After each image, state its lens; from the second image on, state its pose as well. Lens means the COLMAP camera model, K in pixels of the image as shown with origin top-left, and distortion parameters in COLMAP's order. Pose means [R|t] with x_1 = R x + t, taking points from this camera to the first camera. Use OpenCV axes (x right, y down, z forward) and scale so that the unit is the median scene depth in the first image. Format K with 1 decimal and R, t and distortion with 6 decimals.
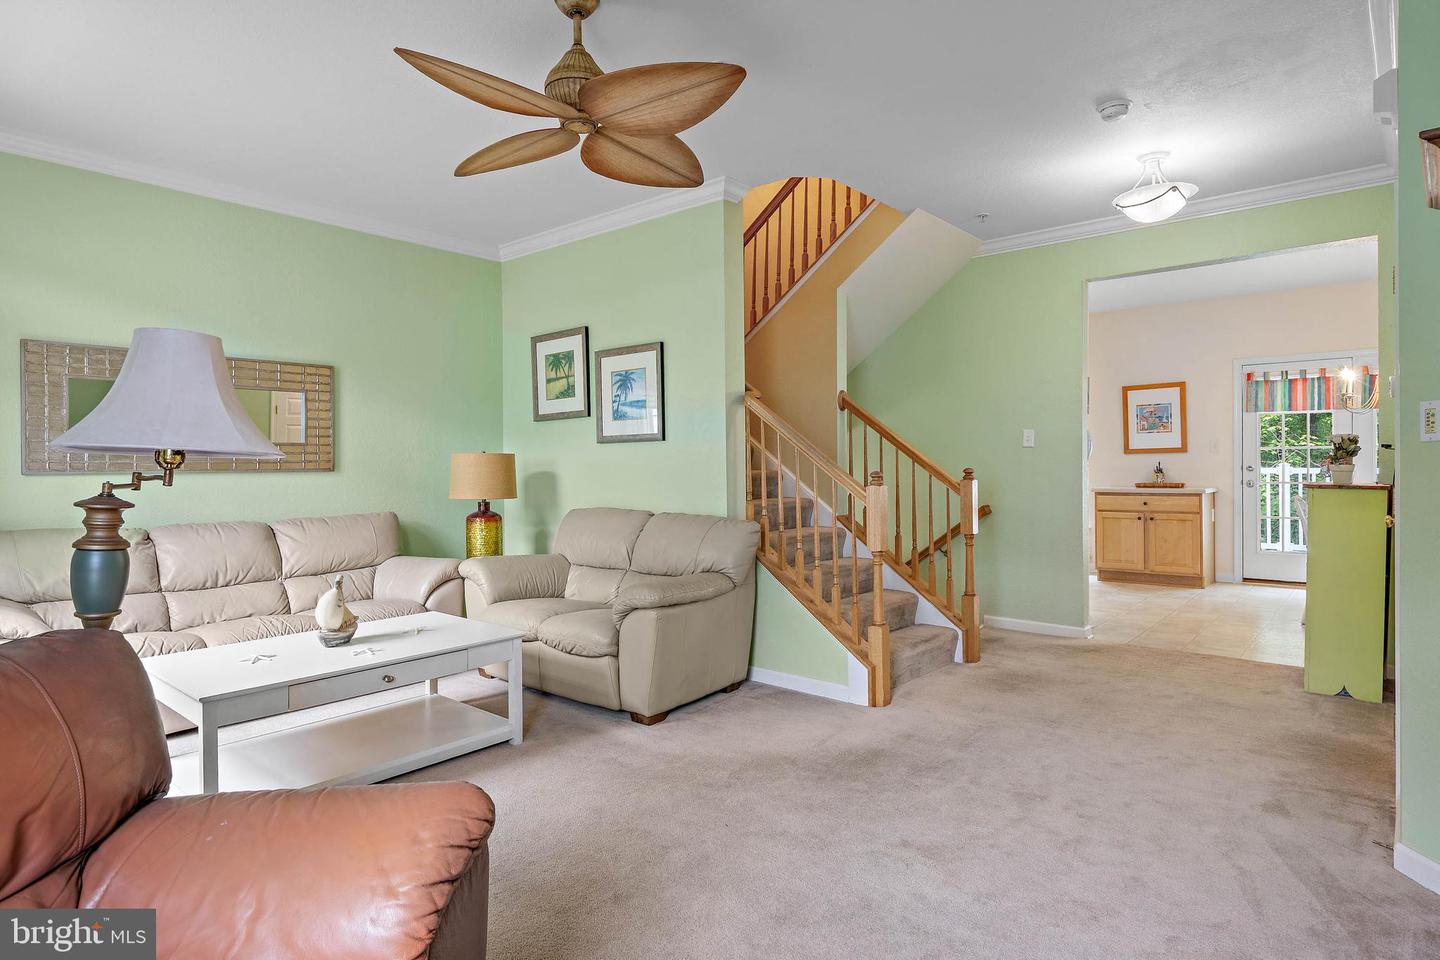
lens RADIAL K [[805.2, 0, 713.4], [0, 805.2, 463.6], [0, 0, 1]] dist [0.004250, 0.000547]
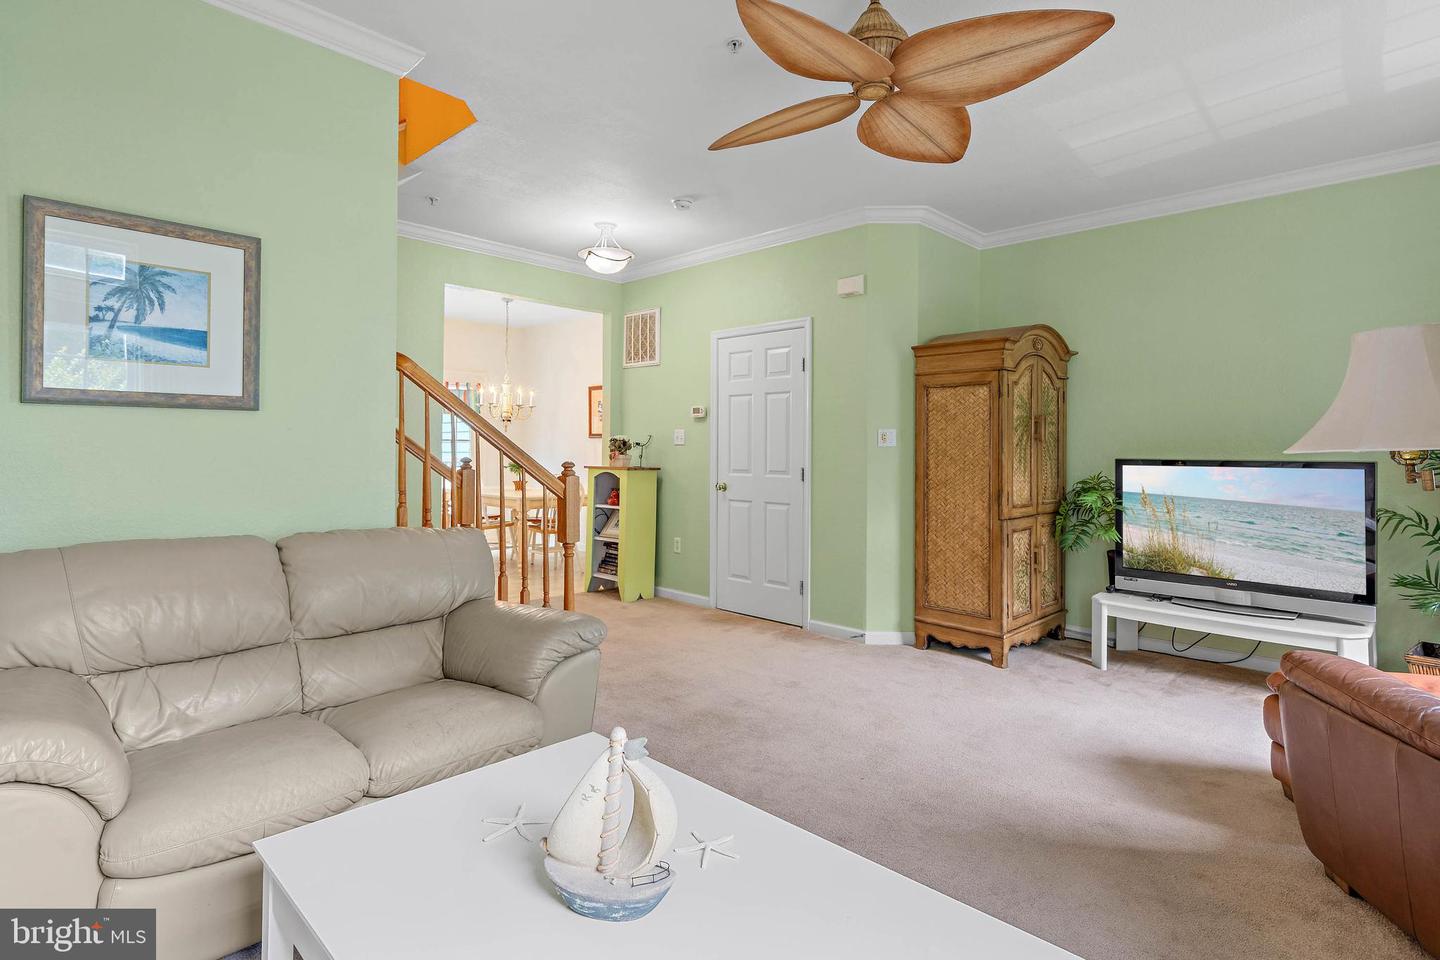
lens RADIAL K [[733.6, 0, 710.3], [0, 733.6, 470.0], [0, 0, 1]] dist [0.000991, -0.000041]
pose [[0.067205, -0.020581, 0.997527, -0.494104], [-0.010384, 0.999719, 0.021326, -0.001029], [-0.997685, -0.011792, 0.066972, 0.562860]]
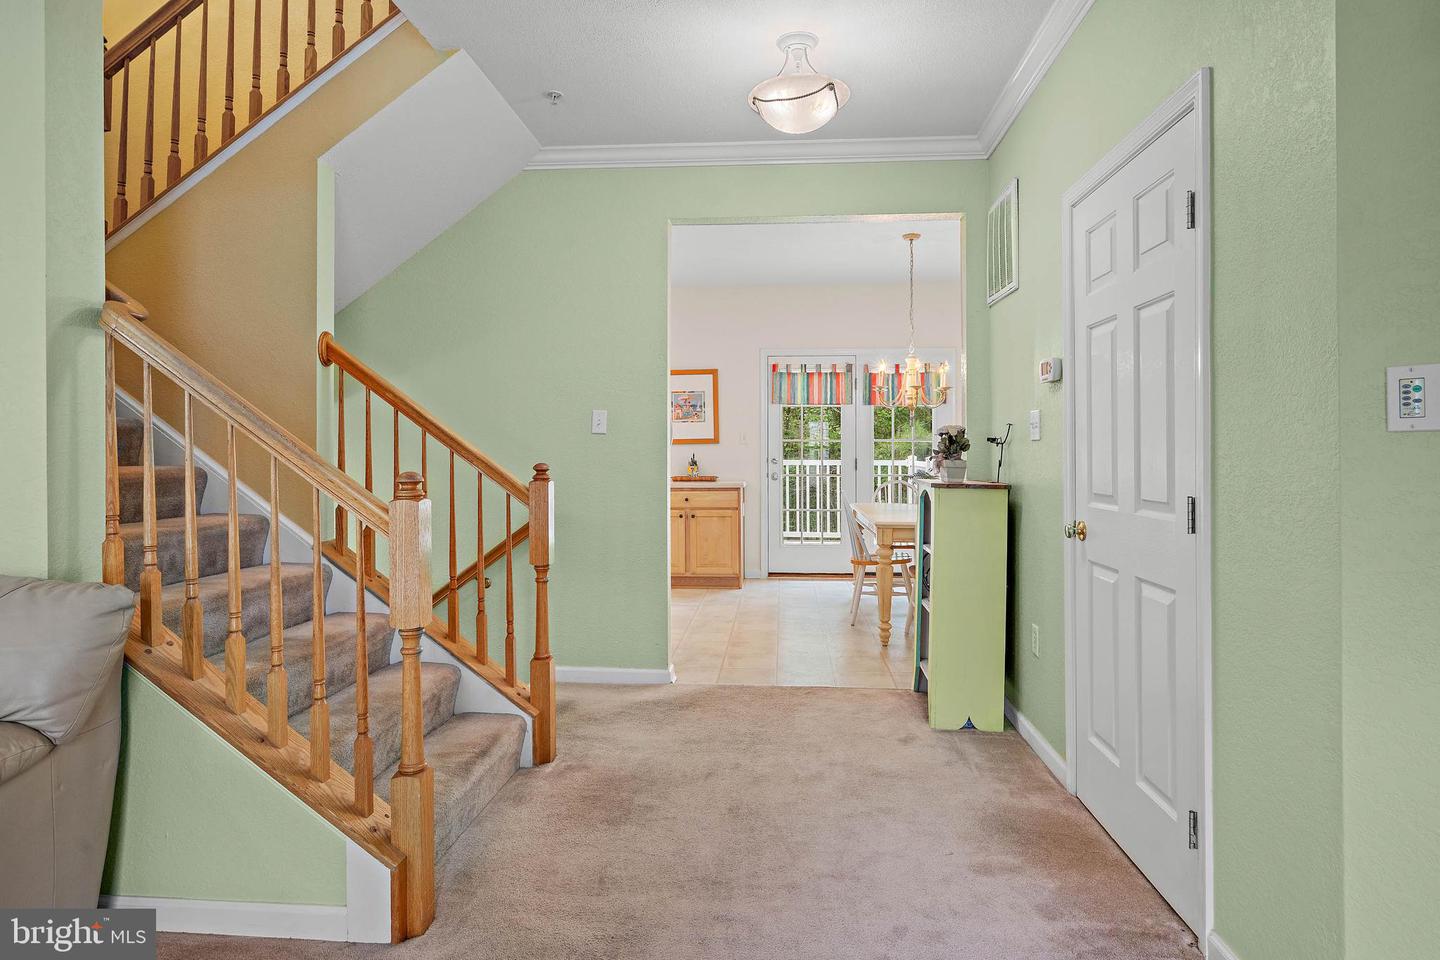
lens RADIAL K [[804.1, 0, 726.6], [0, 804.1, 451.8], [0, 0, 1]] dist [0.002669, 0.002257]
pose [[0.801322, 0.008103, 0.598178, 0.041924], [-0.007910, 0.999964, -0.002950, -0.002522], [-0.598181, -0.002367, 0.801358, 0.344070]]
